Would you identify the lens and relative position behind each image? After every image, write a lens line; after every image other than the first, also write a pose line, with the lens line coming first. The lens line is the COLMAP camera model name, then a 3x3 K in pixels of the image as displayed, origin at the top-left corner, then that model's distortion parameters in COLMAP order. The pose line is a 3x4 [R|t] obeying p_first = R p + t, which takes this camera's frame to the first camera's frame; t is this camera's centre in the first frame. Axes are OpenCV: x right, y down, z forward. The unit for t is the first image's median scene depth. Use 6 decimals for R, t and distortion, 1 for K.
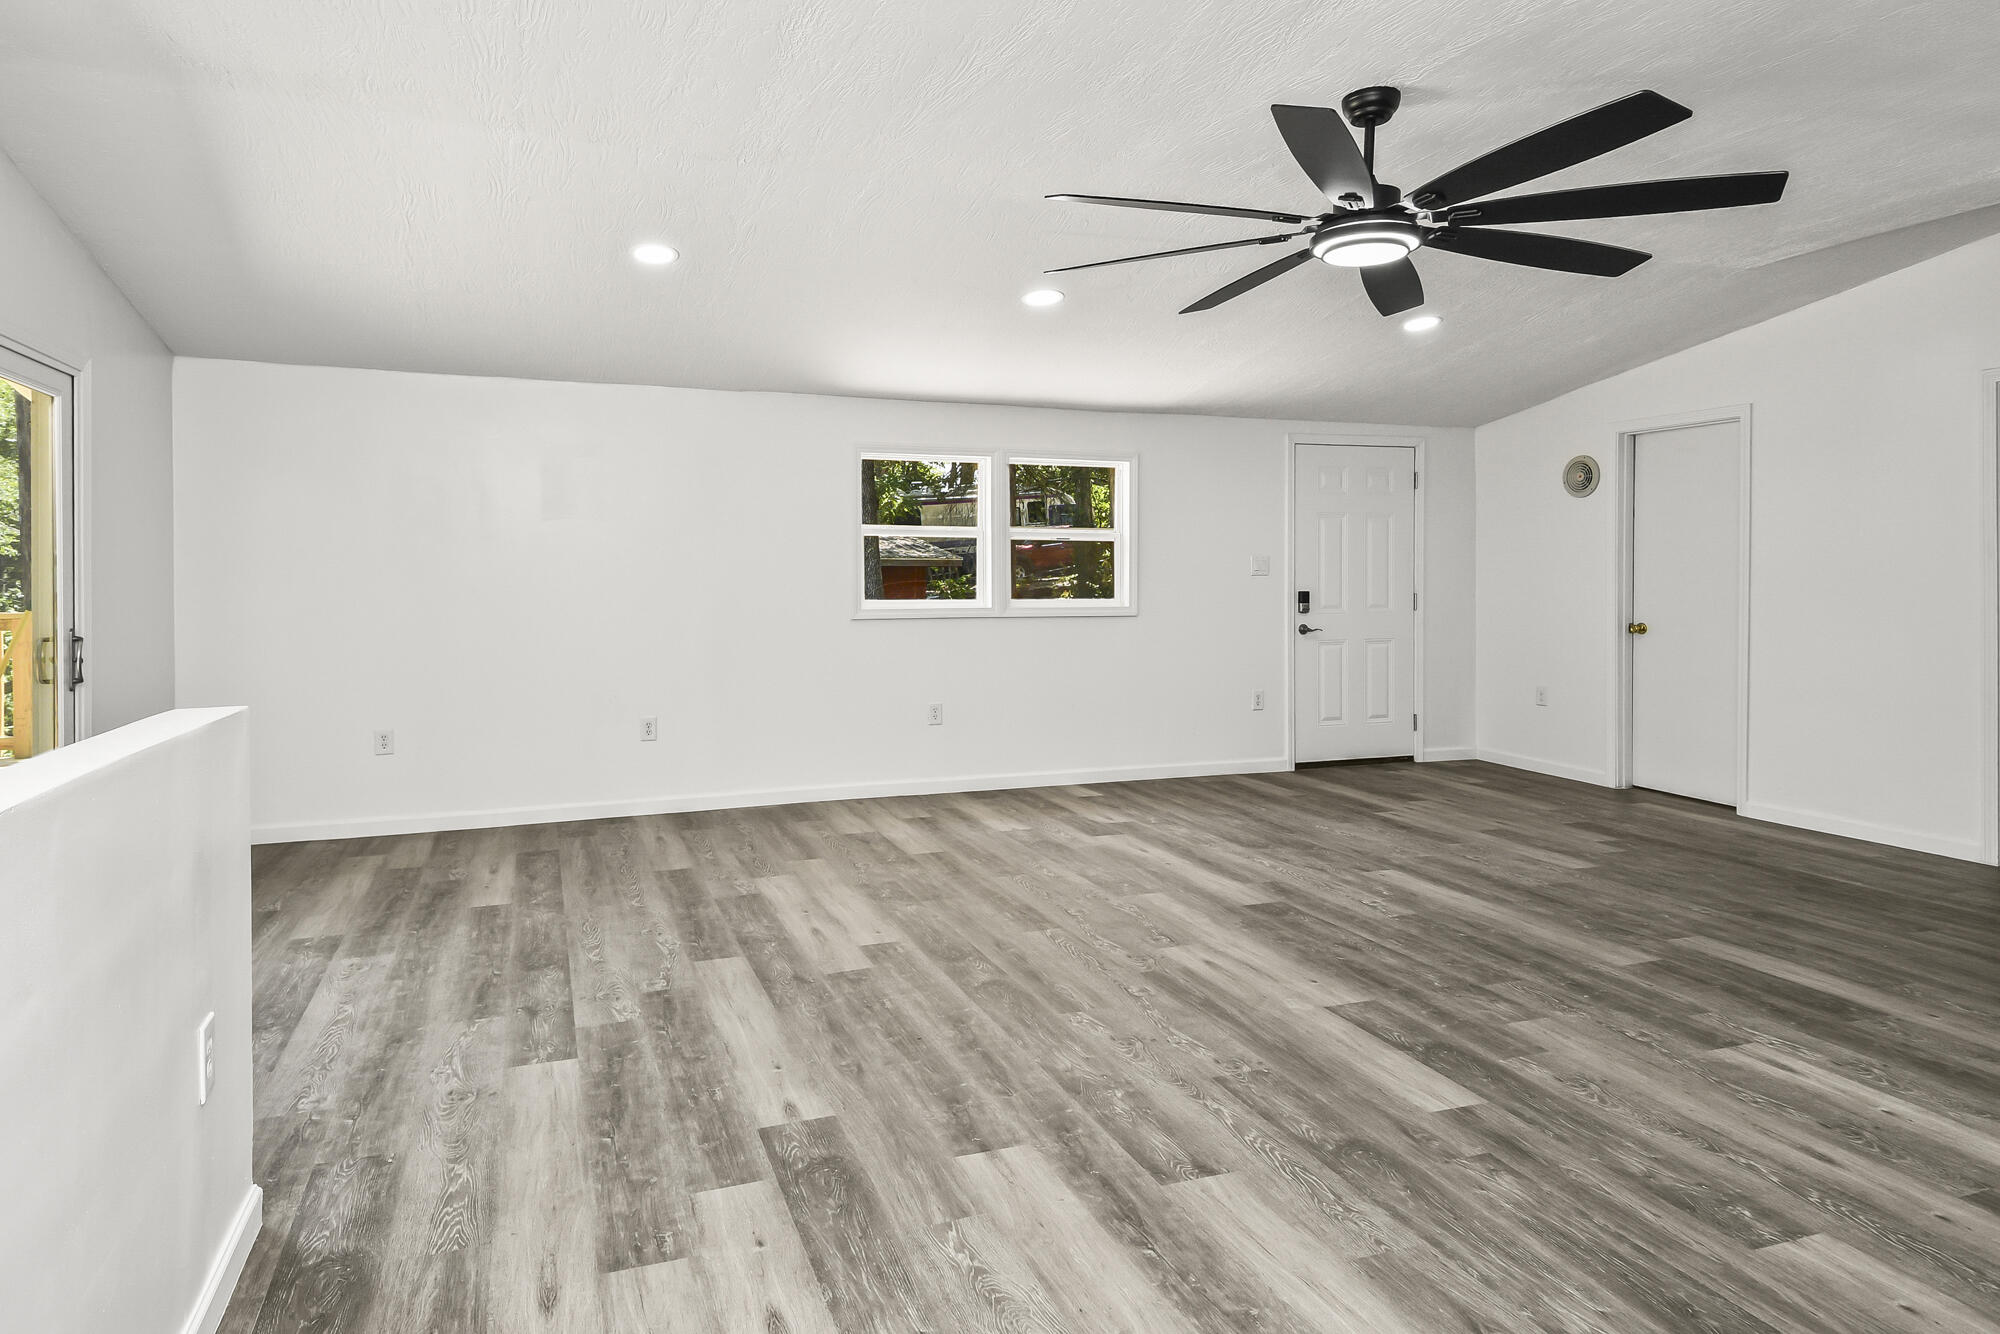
lens RADIAL K [[1222.6, 0, 978.5], [0, 1222.6, 574.1], [0, 0, 1]] dist [0.027306, -0.001436]
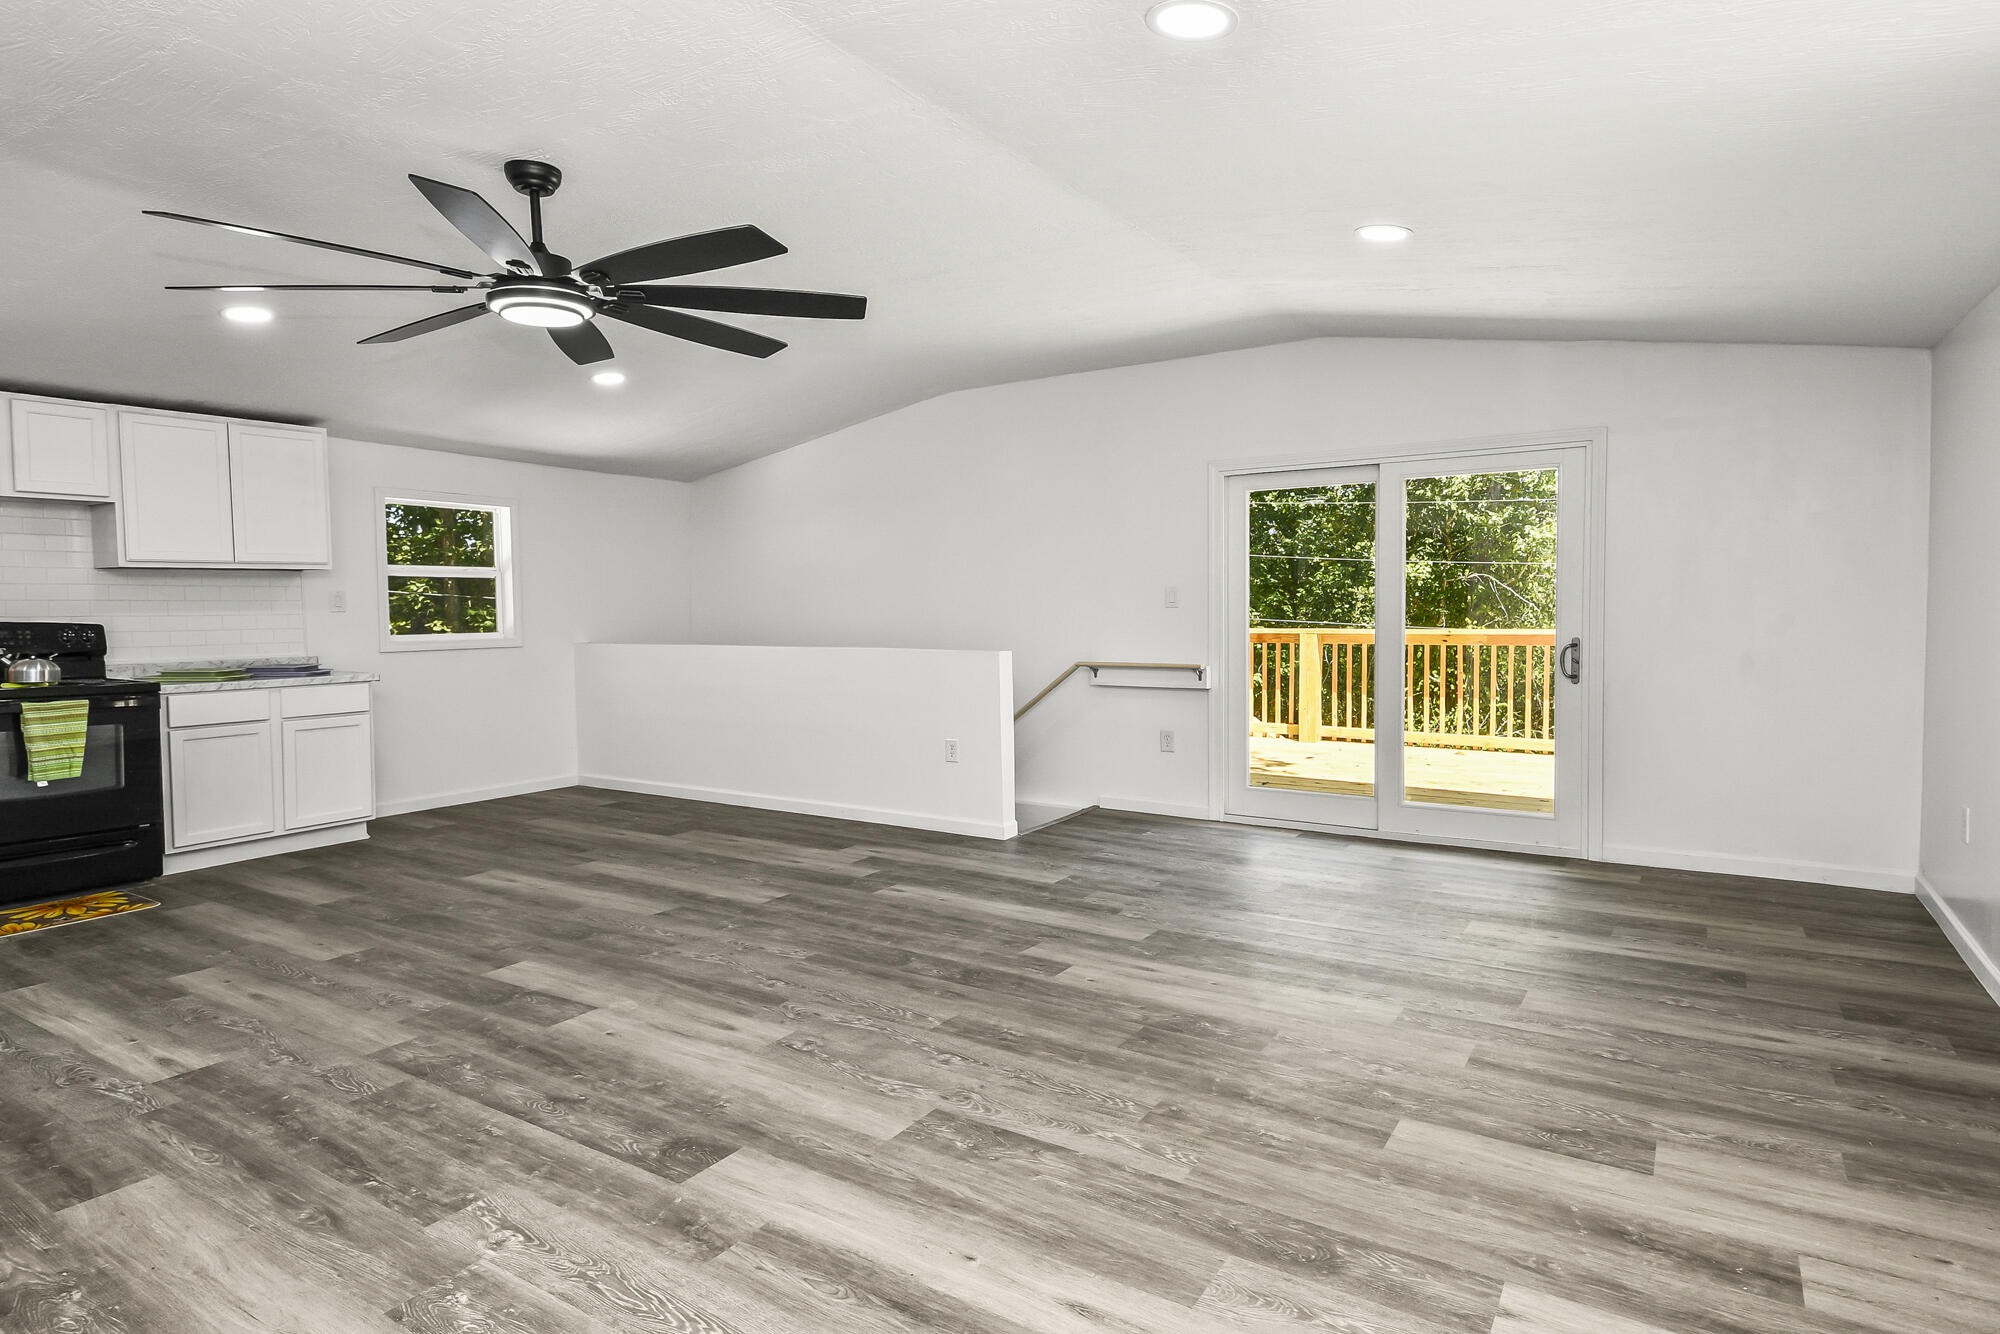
lens RADIAL K [[1051.3, 0, 1049.2], [0, 1051.3, 651.3], [0, 0, 1]] dist [0.013073, -0.013891]
pose [[-0.776312, 0.037286, -0.629245, 0.557132], [0.011830, 0.998935, 0.044598, 0.002864], [0.630238, 0.027178, -0.775926, 2.003780]]
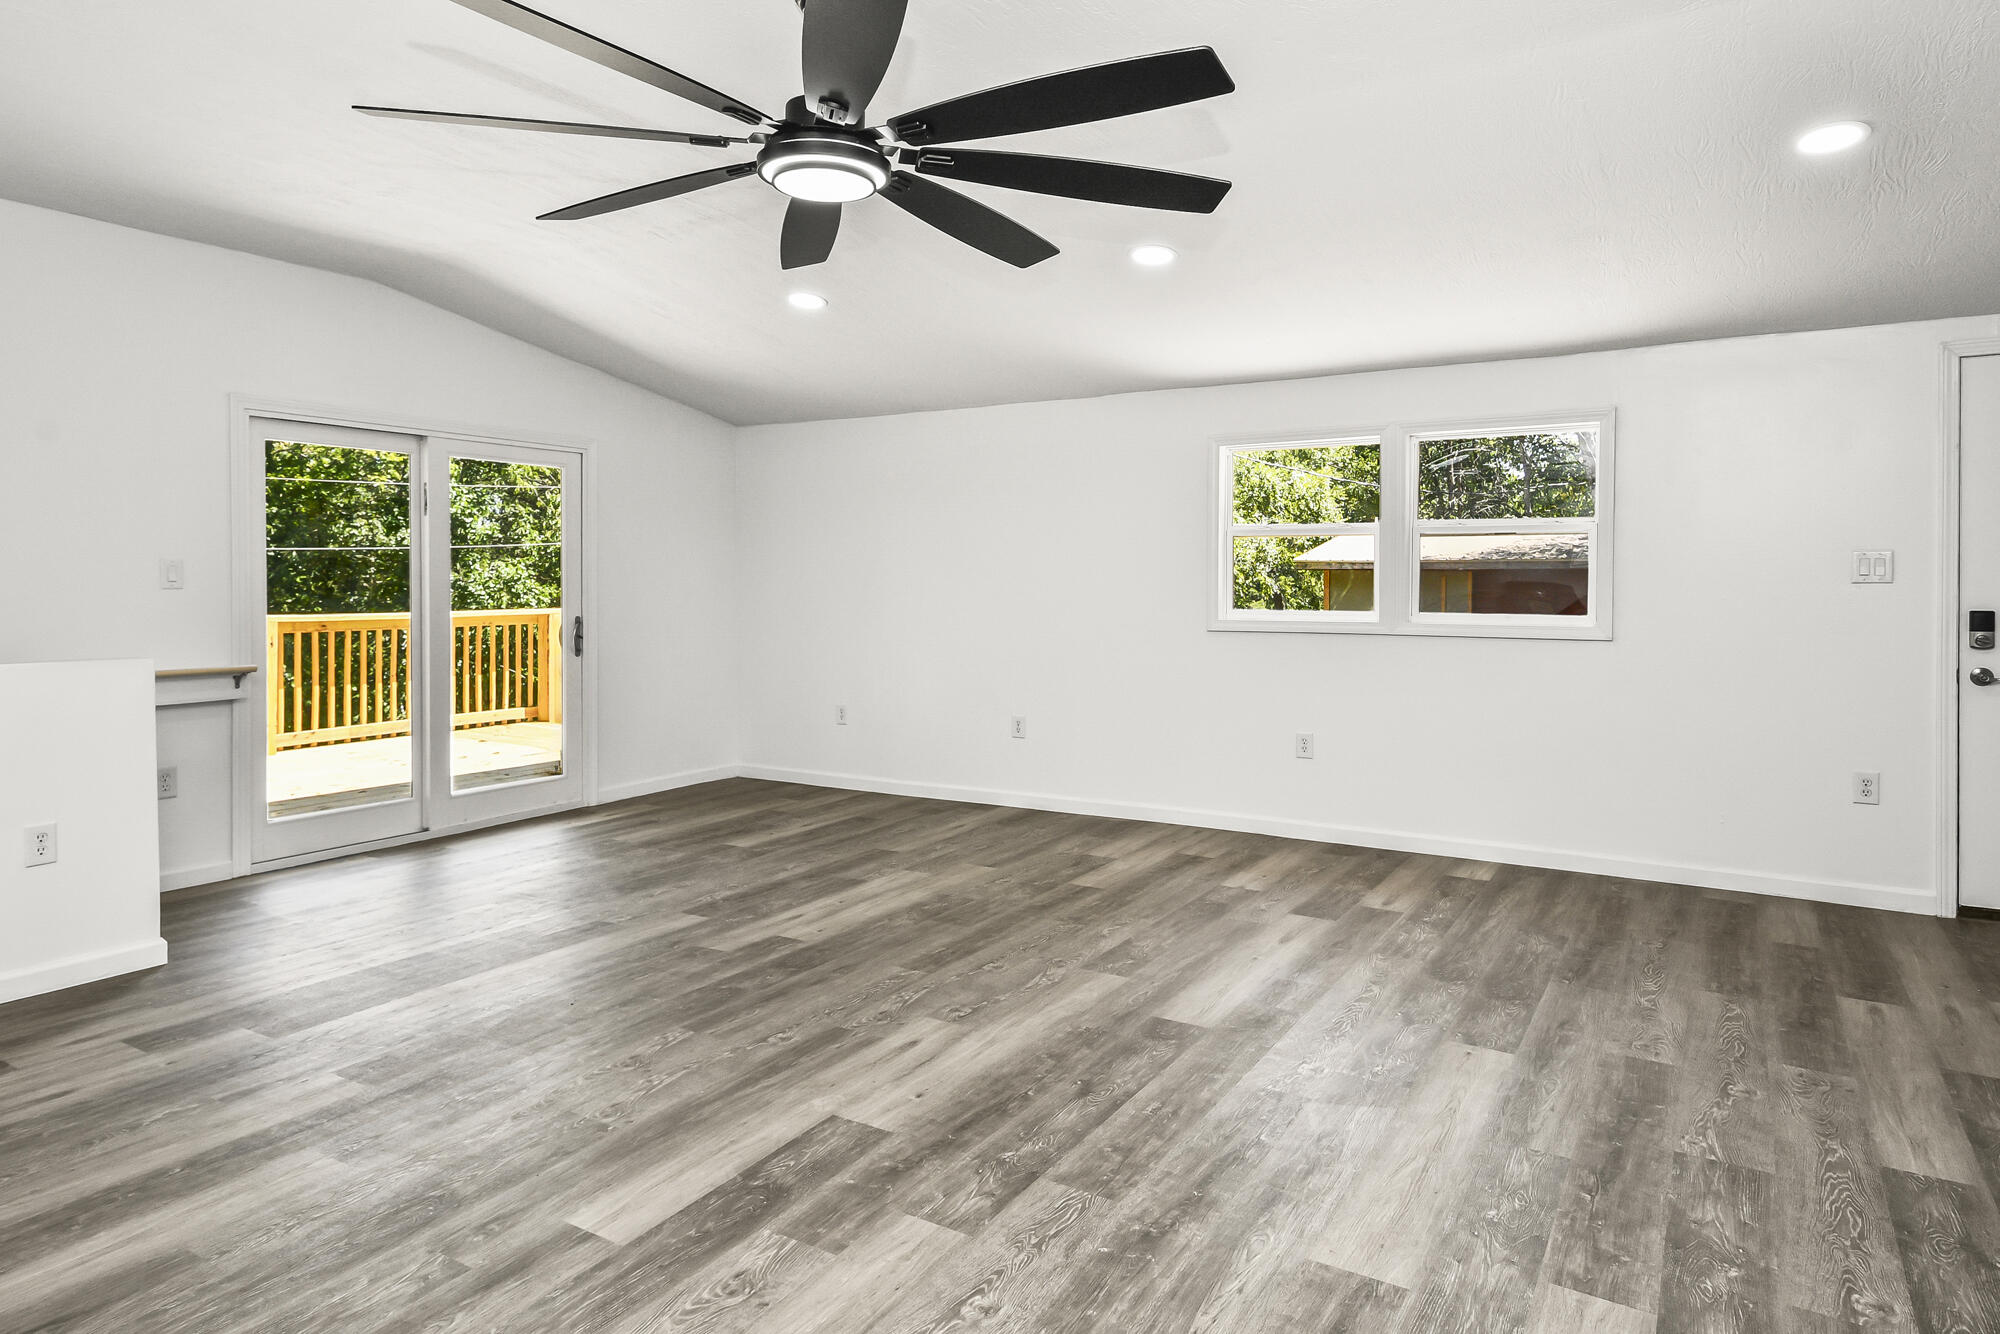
lens RADIAL K [[1222.6, 0, 942.9], [0, 1222.6, 617.3], [0, 0, 1]] dist [0.027306, -0.001436]
pose [[0.604112, 0.028385, -0.796394, 0.990019], [-0.000234, 0.999372, 0.035442, -0.008504], [0.796899, -0.021224, 0.603739, 0.584003]]
